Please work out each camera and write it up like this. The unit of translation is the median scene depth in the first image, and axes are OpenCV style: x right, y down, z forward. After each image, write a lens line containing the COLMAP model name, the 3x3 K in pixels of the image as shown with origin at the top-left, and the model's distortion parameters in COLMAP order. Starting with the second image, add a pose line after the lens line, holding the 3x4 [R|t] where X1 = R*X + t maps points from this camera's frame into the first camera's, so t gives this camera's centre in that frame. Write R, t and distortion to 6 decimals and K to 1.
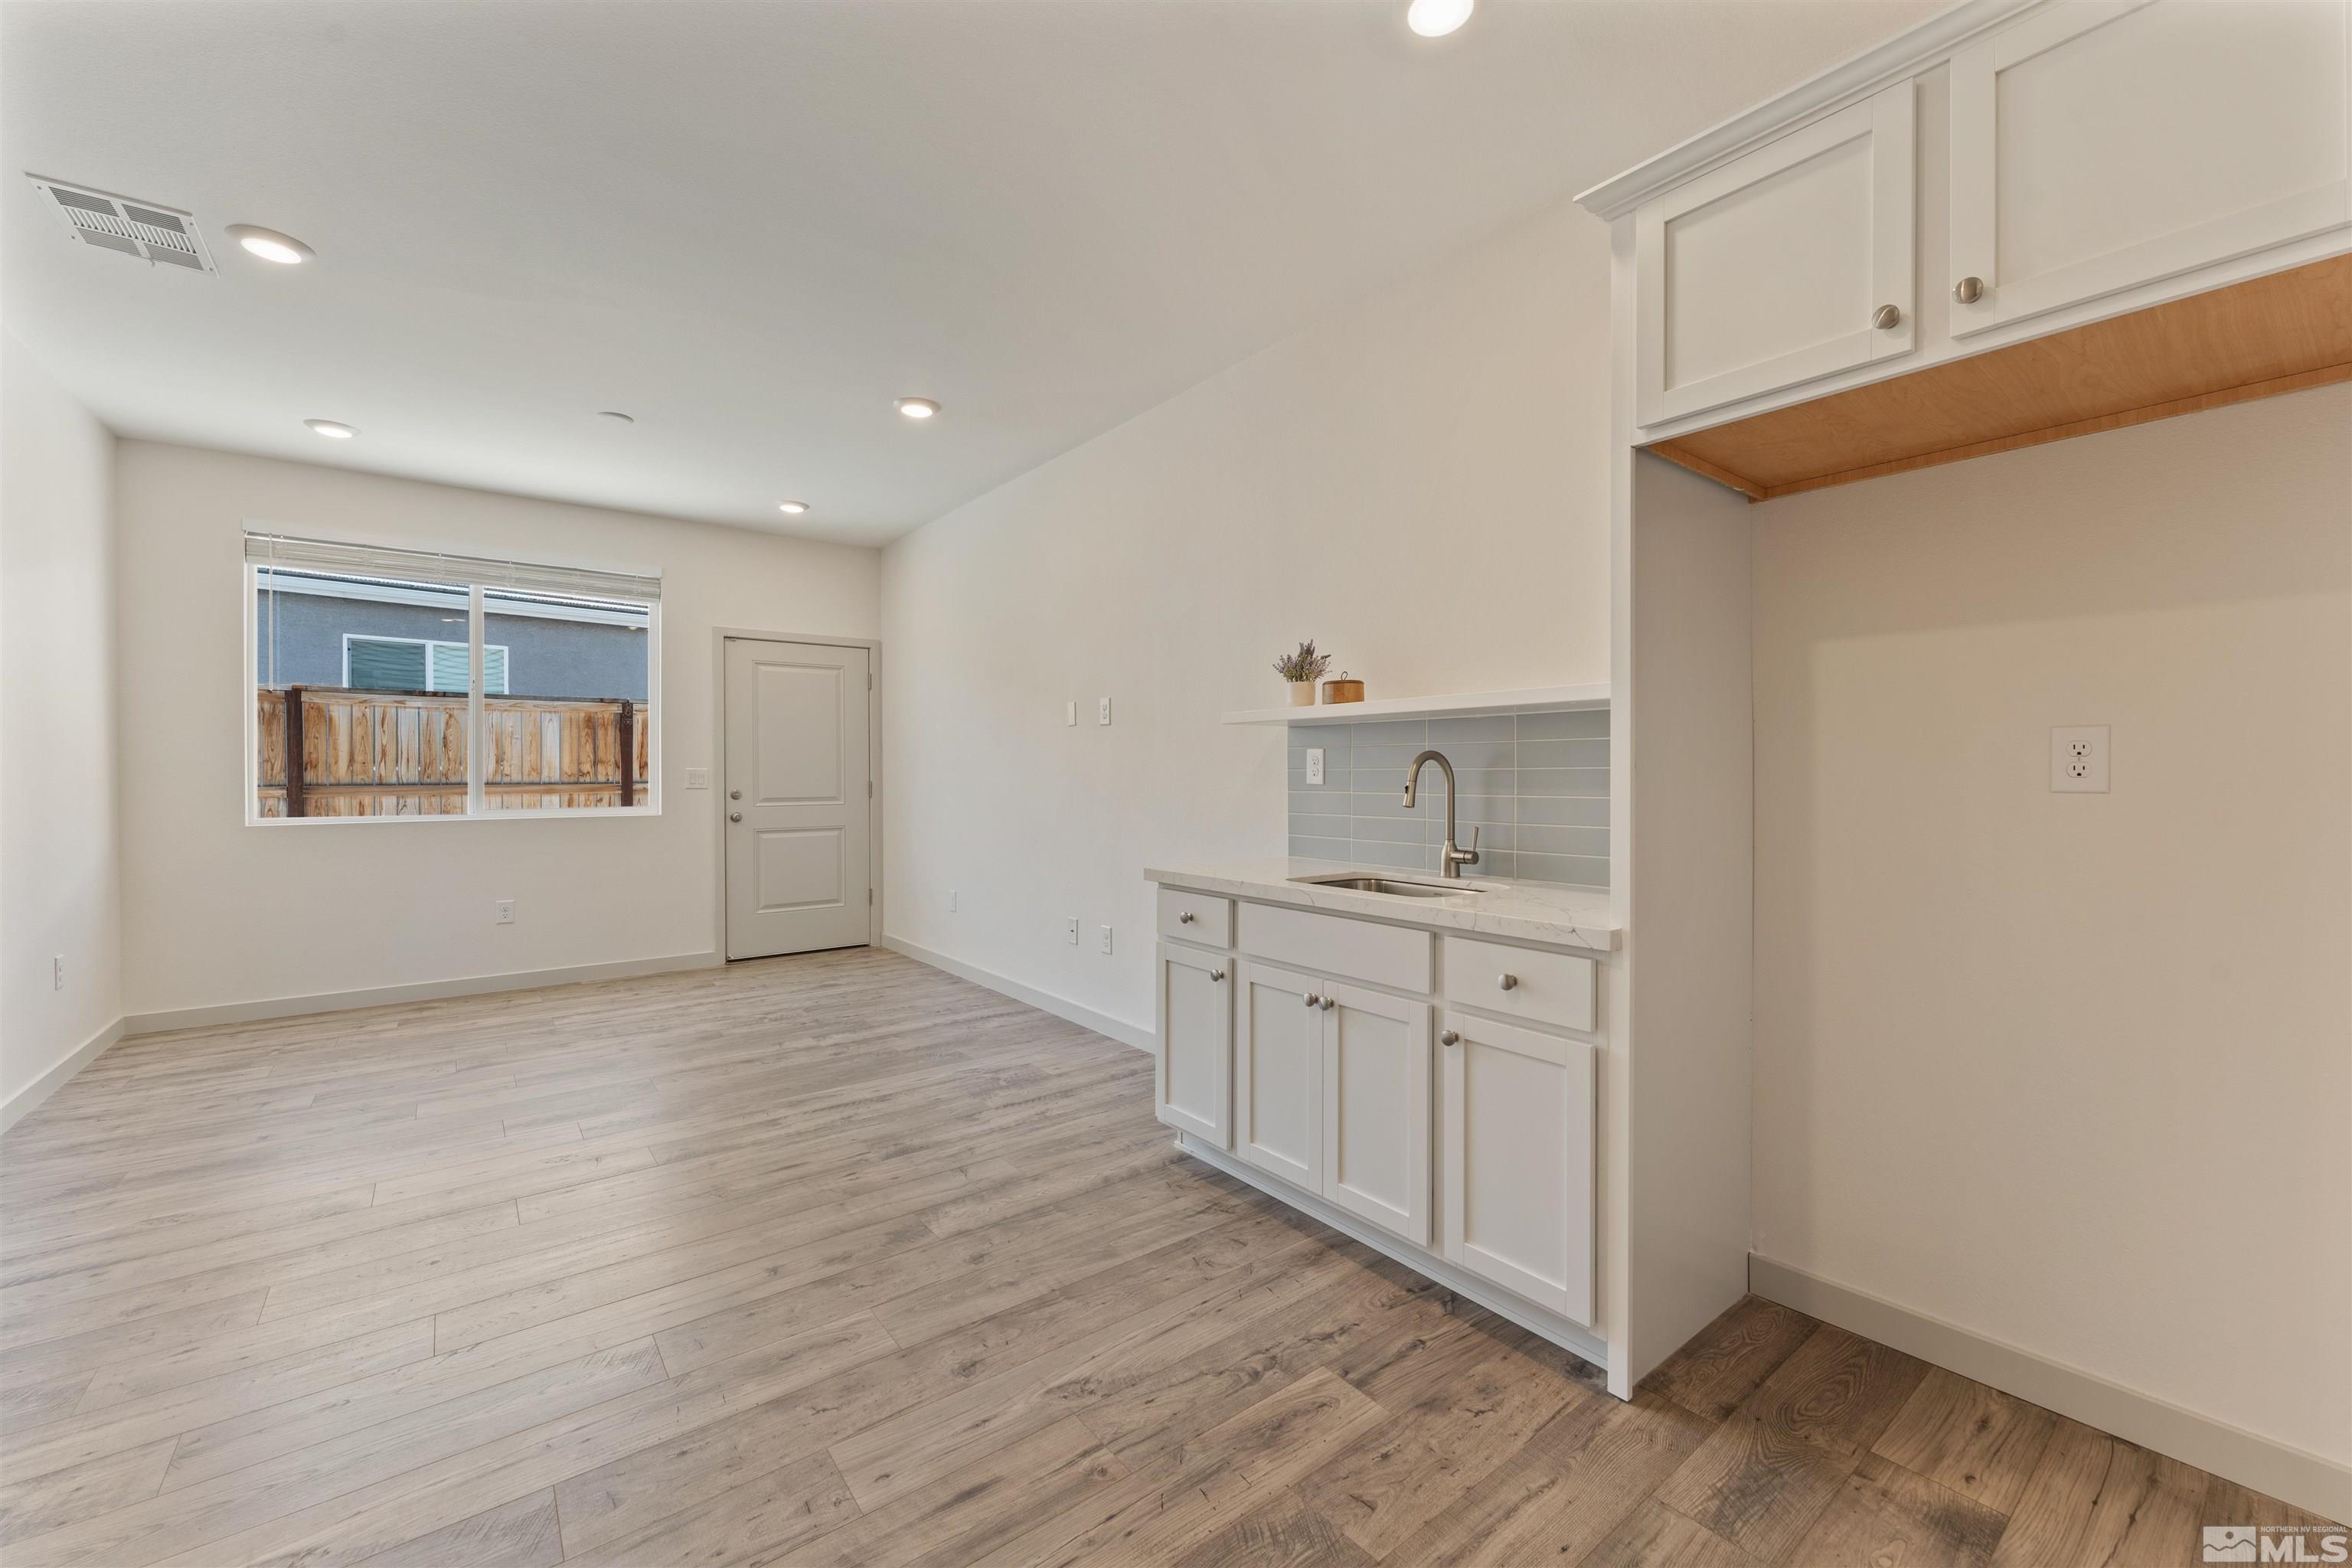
lens RADIAL K [[939.0, 0, 1181.9], [0, 939.0, 780.4], [0, 0, 1]] dist [-0.002898, 0.000179]
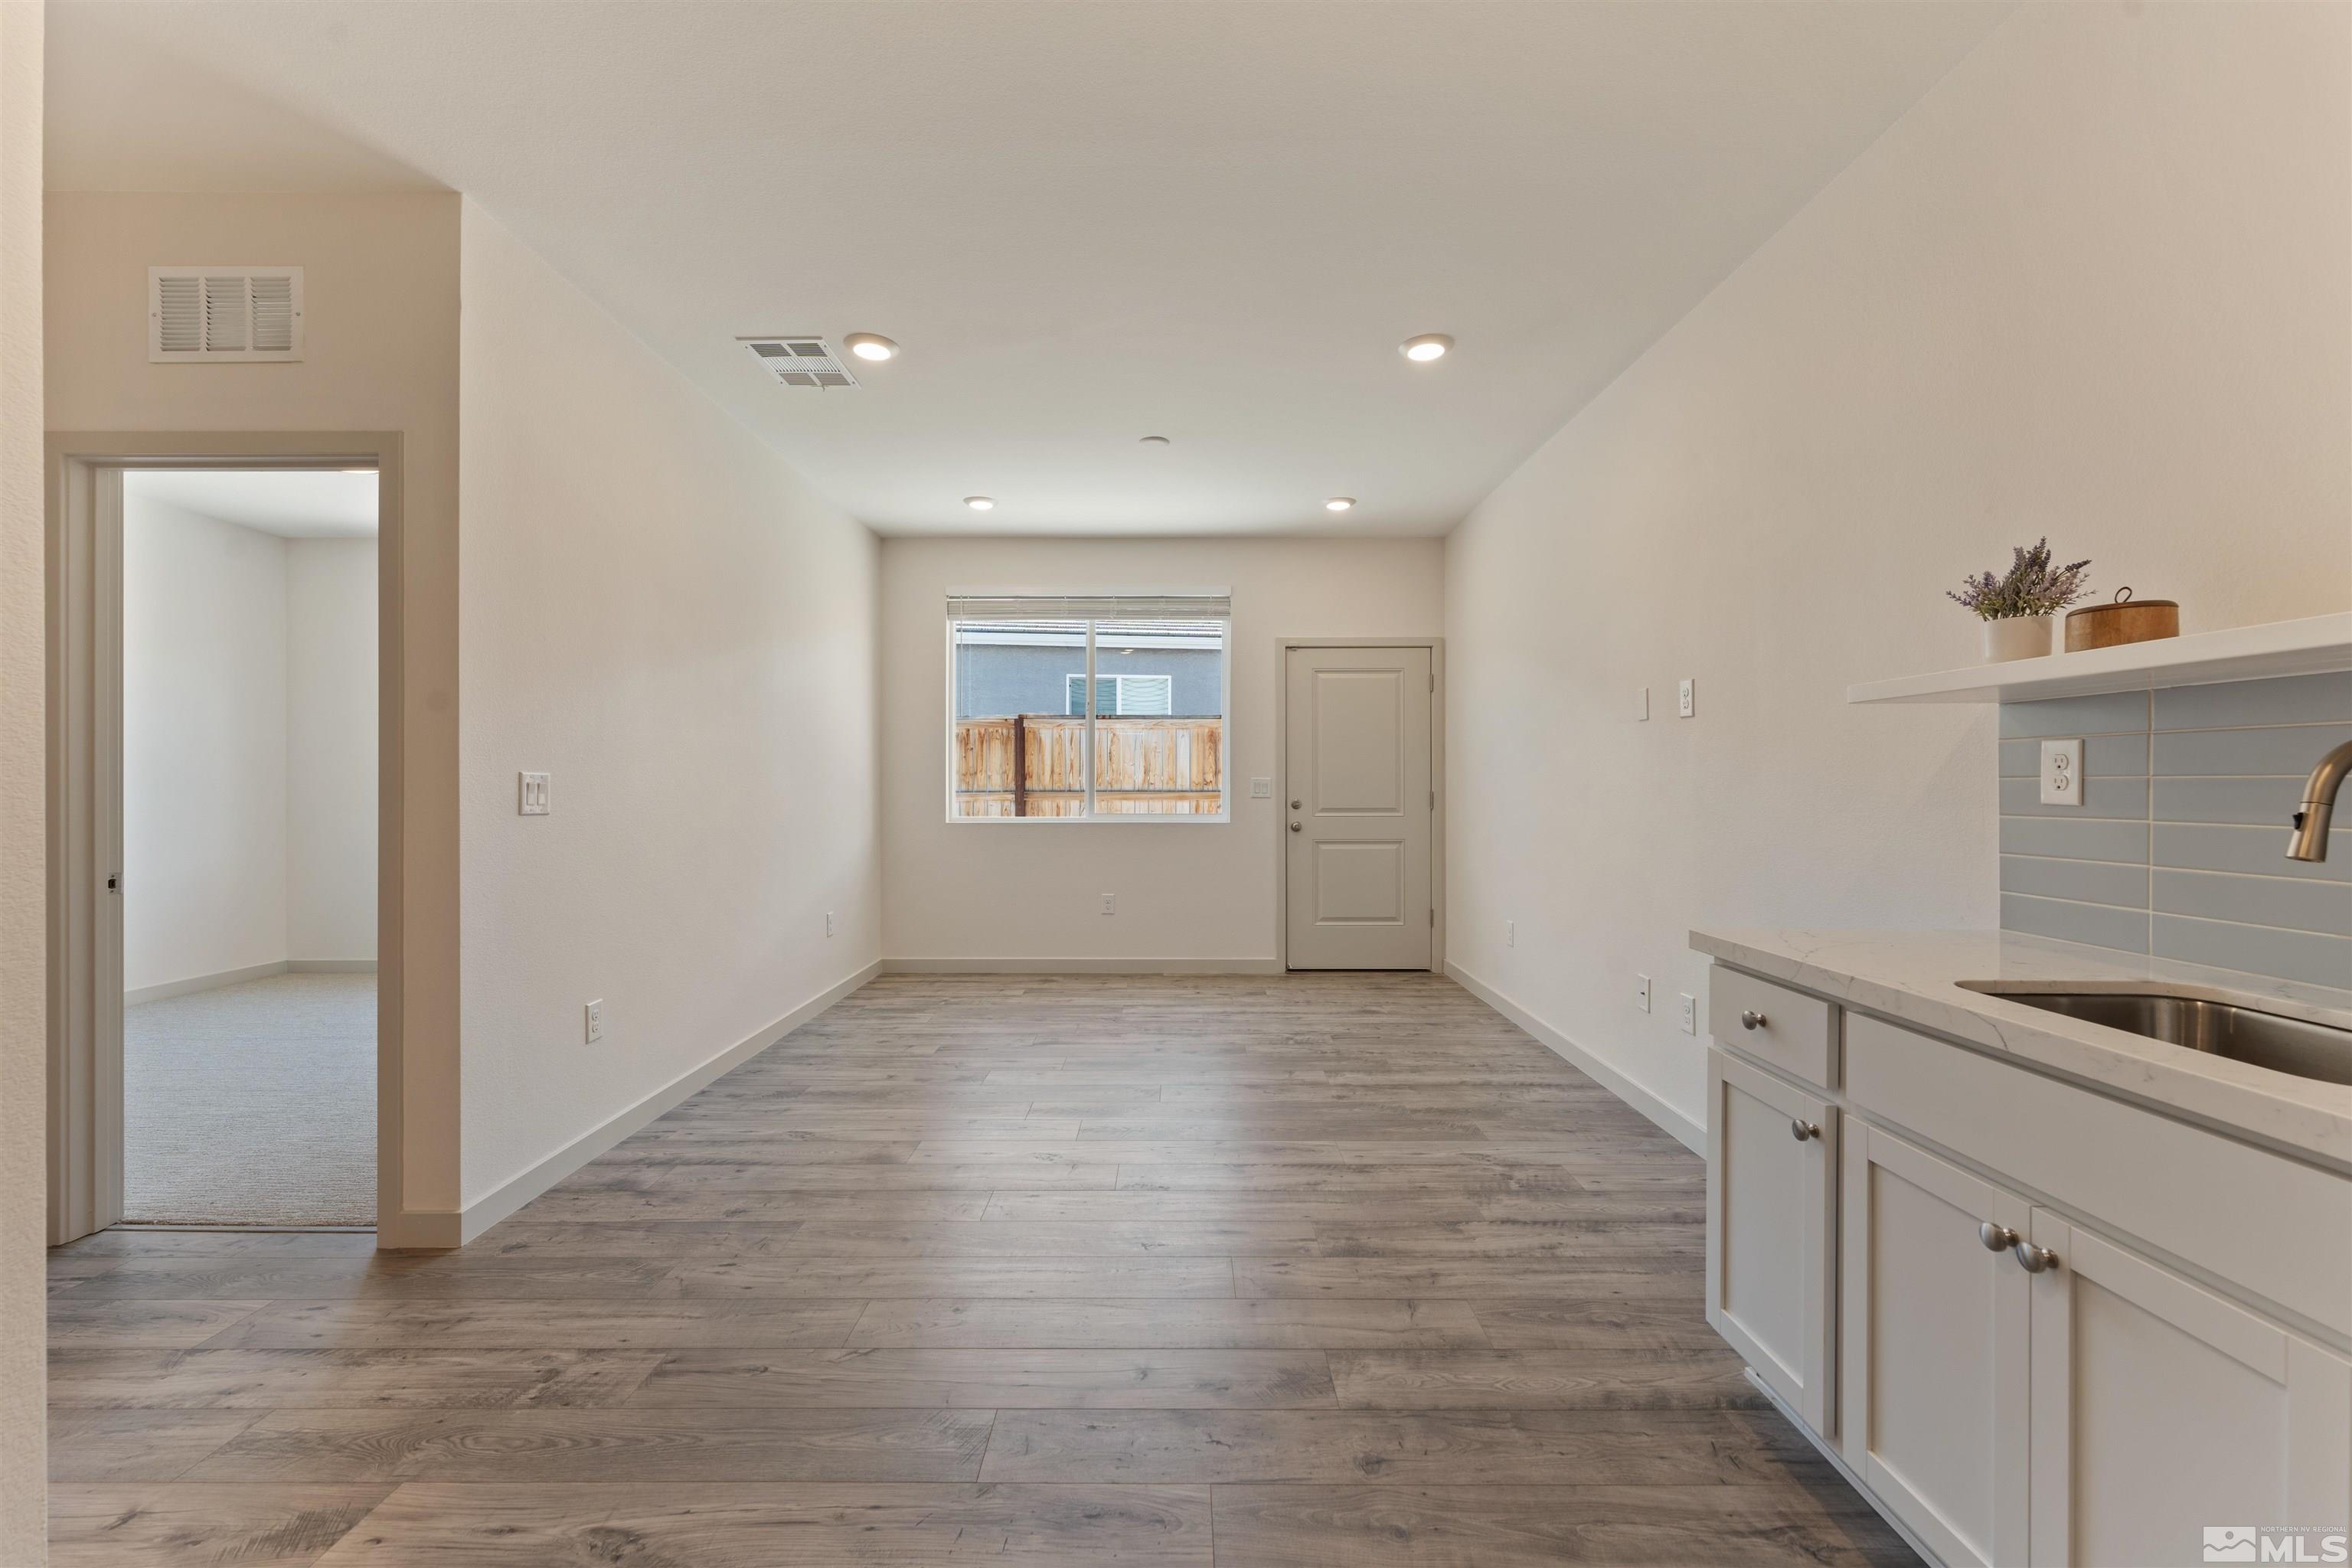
lens RADIAL K [[939.0, 0, 1170.3], [0, 939.0, 783.5], [0, 0, 1]] dist [-0.002898, 0.000179]
pose [[0.783275, 0.002338, -0.621671, 0.073370], [-0.006768, 0.999966, -0.004767, -0.002017], [0.621638, 0.007941, 0.783264, 0.241980]]
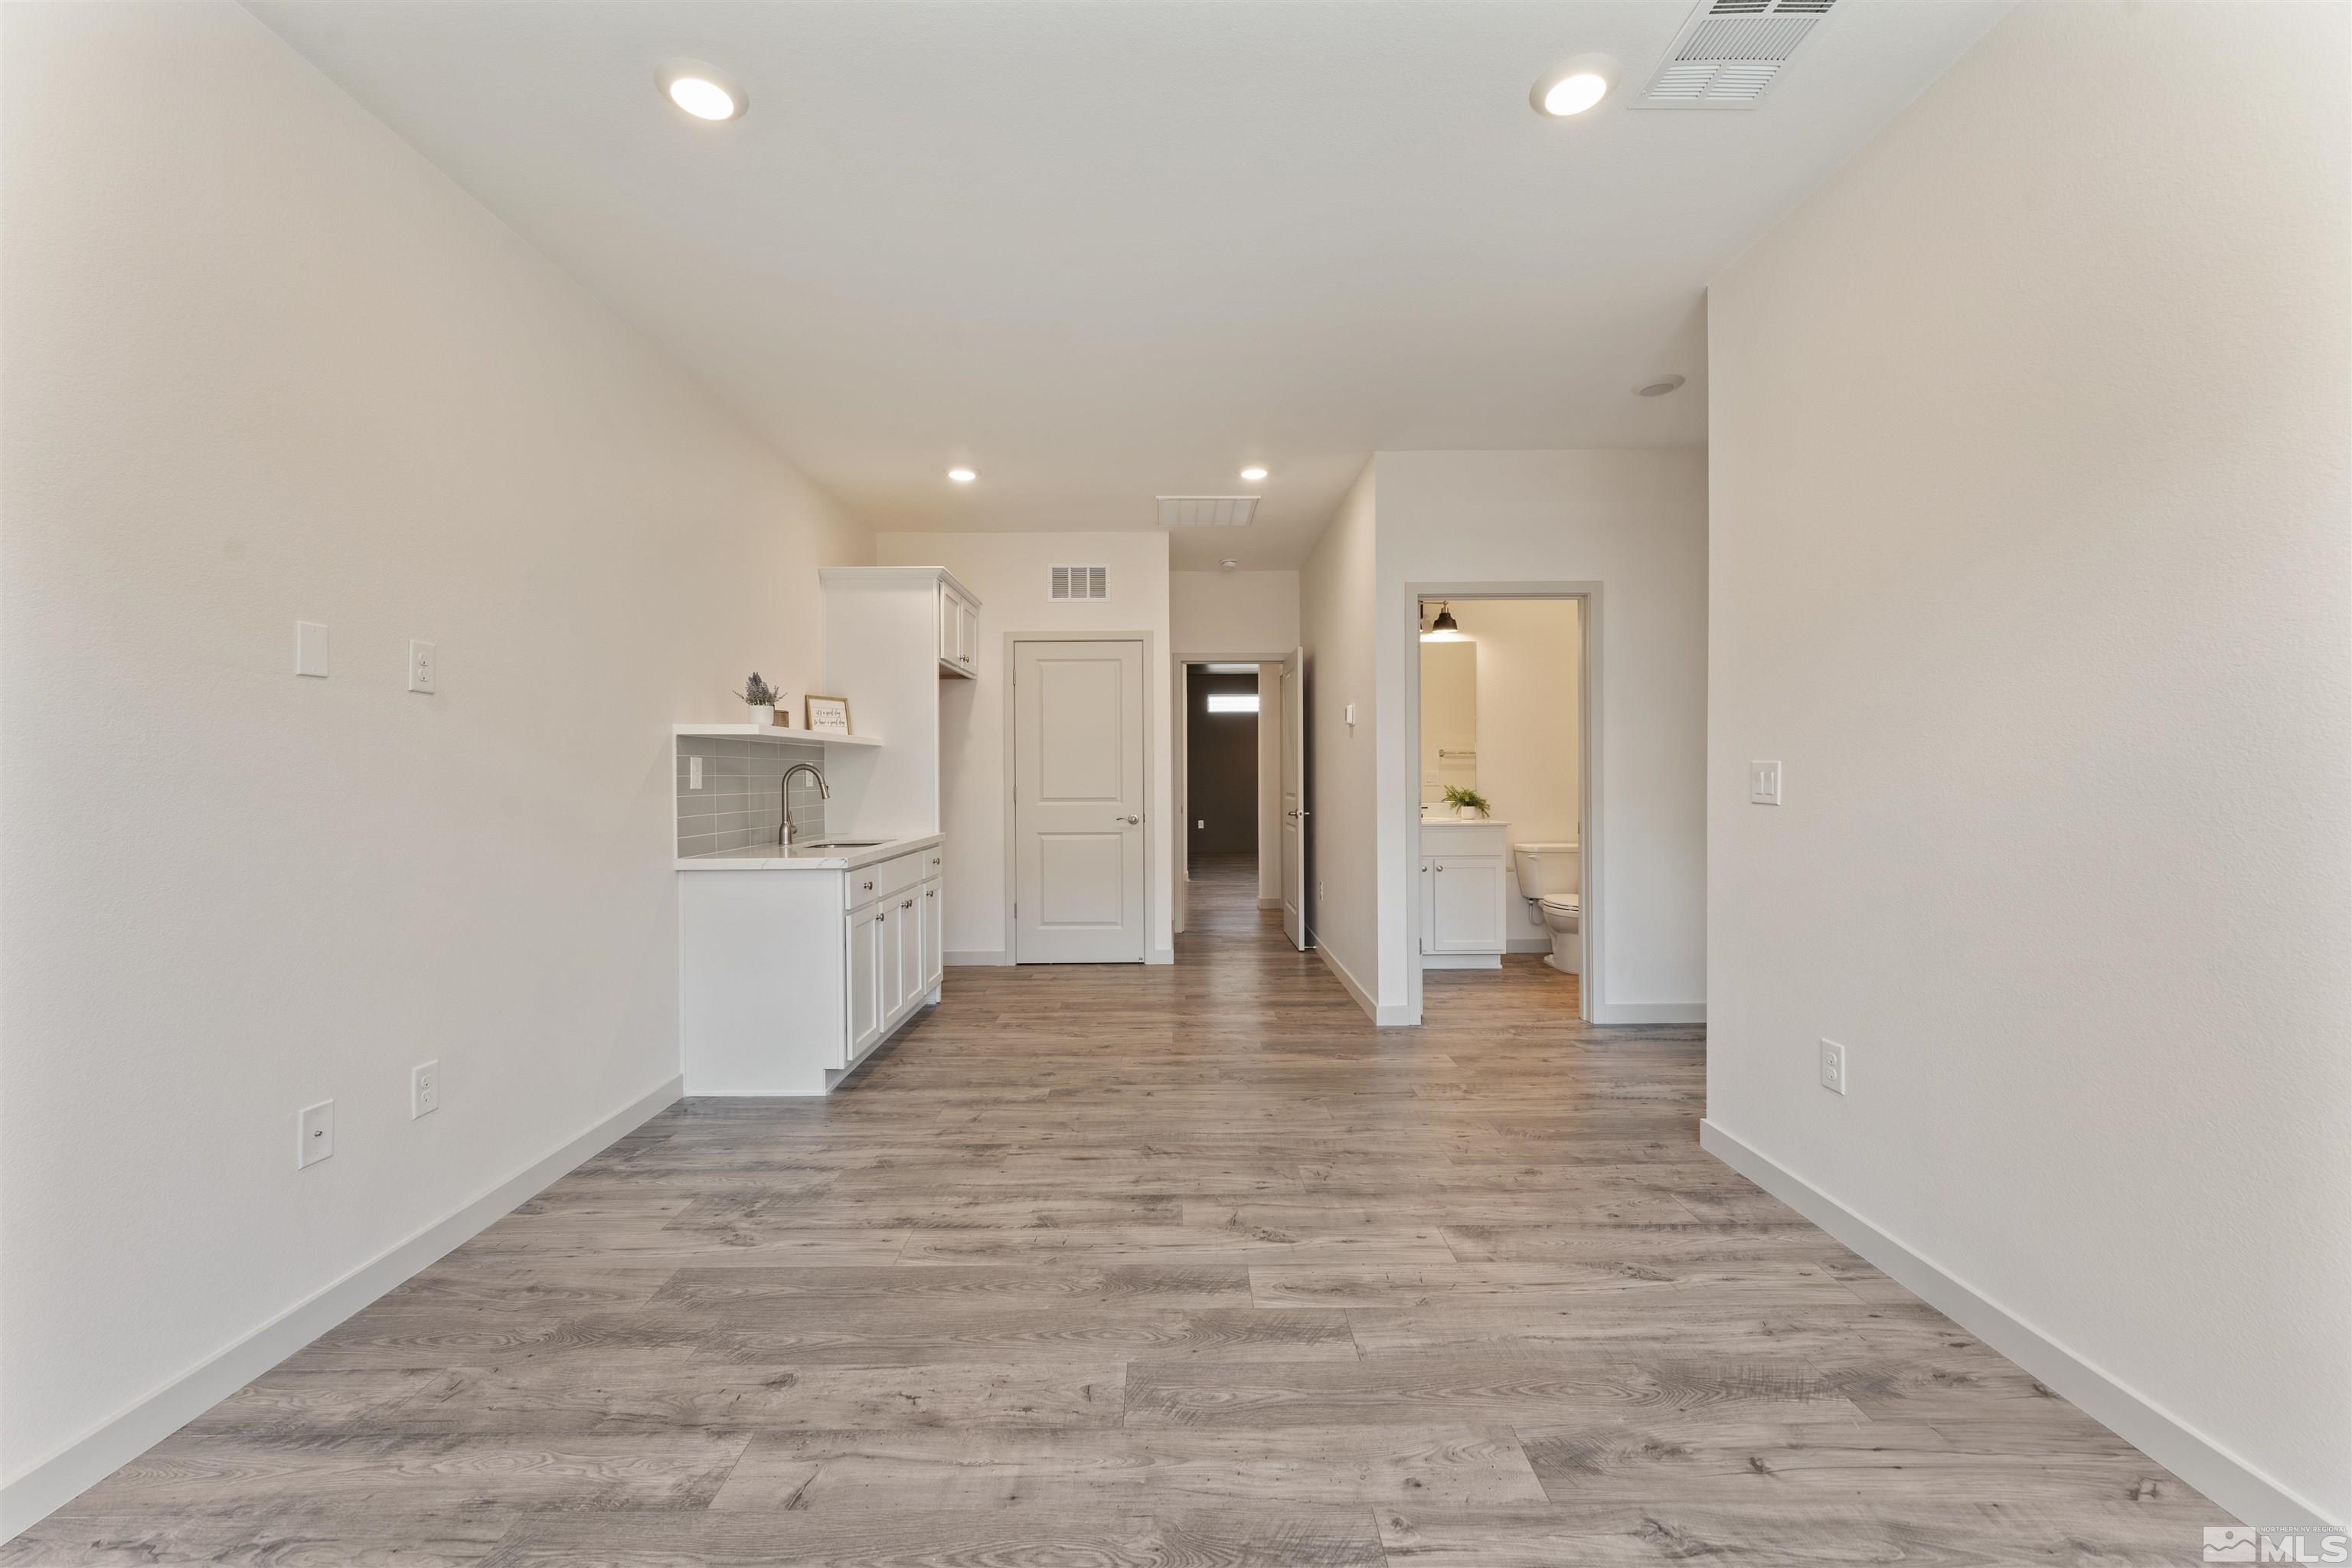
lens RADIAL K [[939.0, 0, 1181.6], [0, 939.0, 776.2], [0, 0, 1]] dist [-0.002898, 0.000179]
pose [[-0.794009, 0.005070, 0.607884, -0.987039], [0.012073, 0.999900, 0.007431, -0.011570], [-0.607786, 0.013239, -0.793991, 1.518652]]
